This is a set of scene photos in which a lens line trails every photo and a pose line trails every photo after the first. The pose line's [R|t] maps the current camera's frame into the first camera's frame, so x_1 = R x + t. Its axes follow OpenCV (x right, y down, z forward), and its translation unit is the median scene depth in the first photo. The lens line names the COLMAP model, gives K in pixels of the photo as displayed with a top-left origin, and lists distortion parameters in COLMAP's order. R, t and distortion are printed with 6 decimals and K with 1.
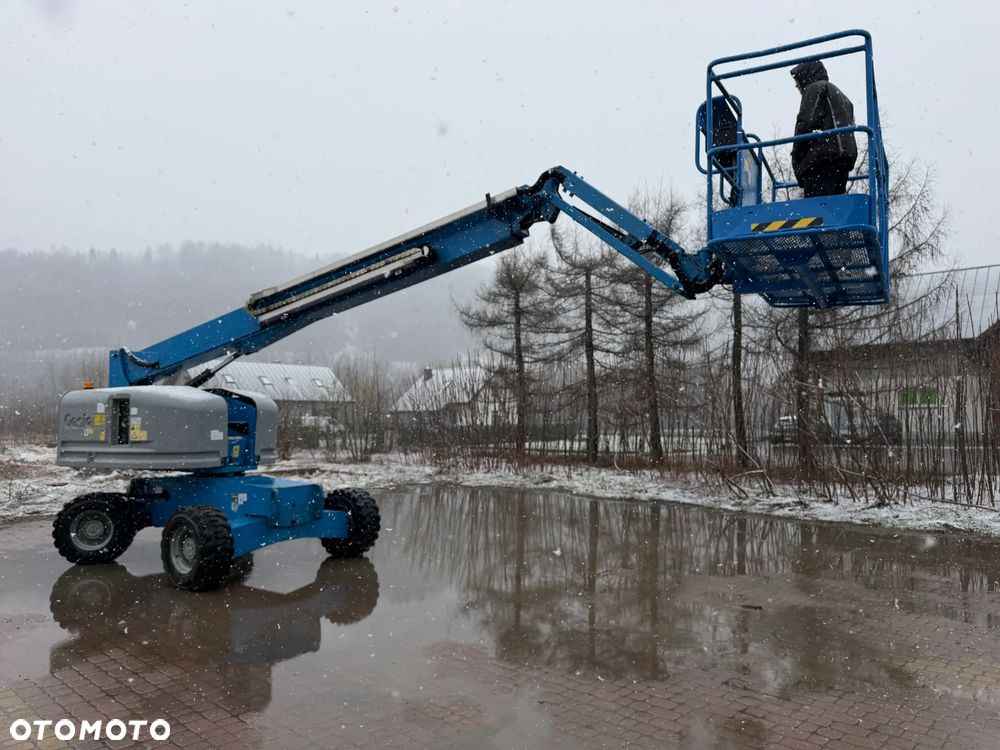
lens RADIAL K [[702.9, 0, 506.1], [0, 702.9, 380.1], [0, 0, 1]] dist [0.119612, -0.191790]
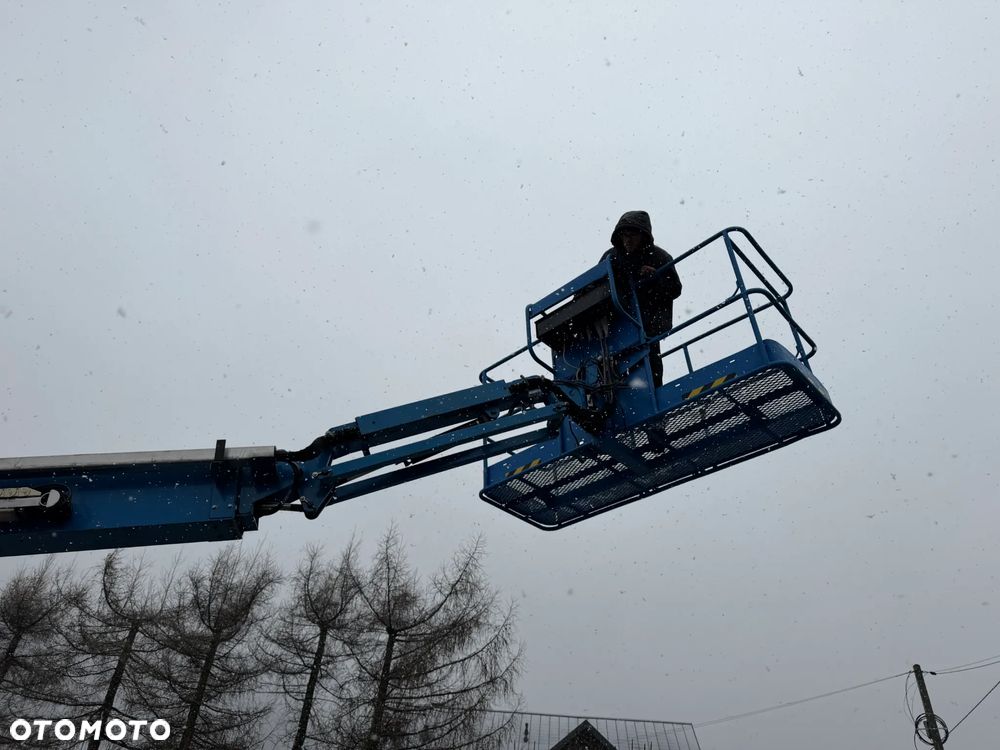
lens RADIAL K [[720.0, 0, 500.5], [0, 720.0, 376.5], [0, 0, 1]] dist [0.012771, -0.011664]
pose [[0.801421, 0.394817, 0.449270, -0.033842], [-0.111617, 0.836693, -0.536177, -0.002116], [-0.587593, 0.379558, 0.714612, 0.104981]]
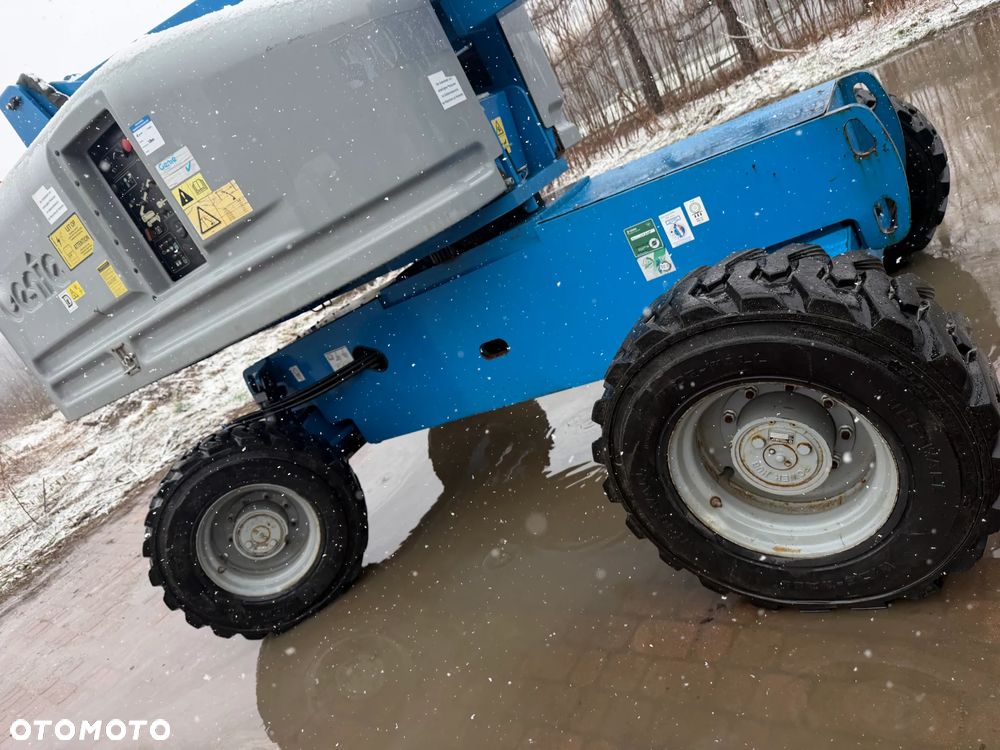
lens RADIAL K [[720.0, 0, 500.5], [0, 720.0, 376.5], [0, 0, 1]] dist [0.012771, -0.011664]
pose [[0.884671, -0.462858, -0.055853, -0.140462], [0.454776, 0.830375, 0.321957, 0.029278], [-0.102641, -0.310226, 0.945105, 0.229134]]
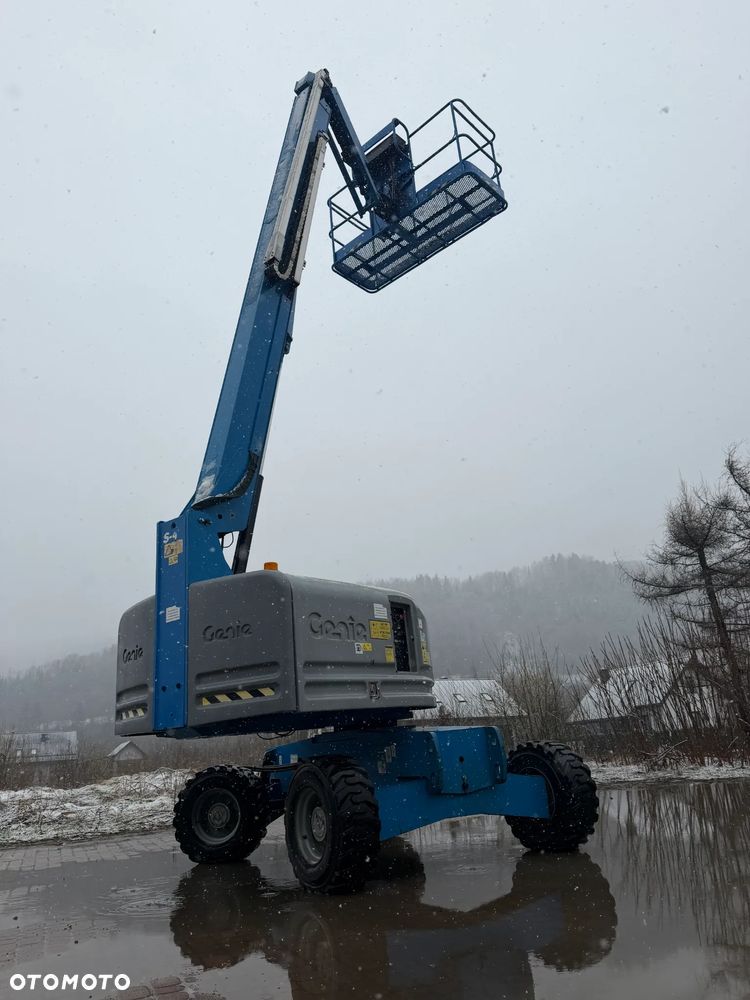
lens RADIAL K [[702.9, 0, 371.9], [0, 702.9, 499.8], [0, 0, 1]] dist [0.119612, -0.191790]
pose [[0.911290, -0.195142, -0.362589, -0.027176], [0.089201, 0.953217, -0.288826, 0.041006], [0.401988, 0.230861, 0.886064, 0.101230]]
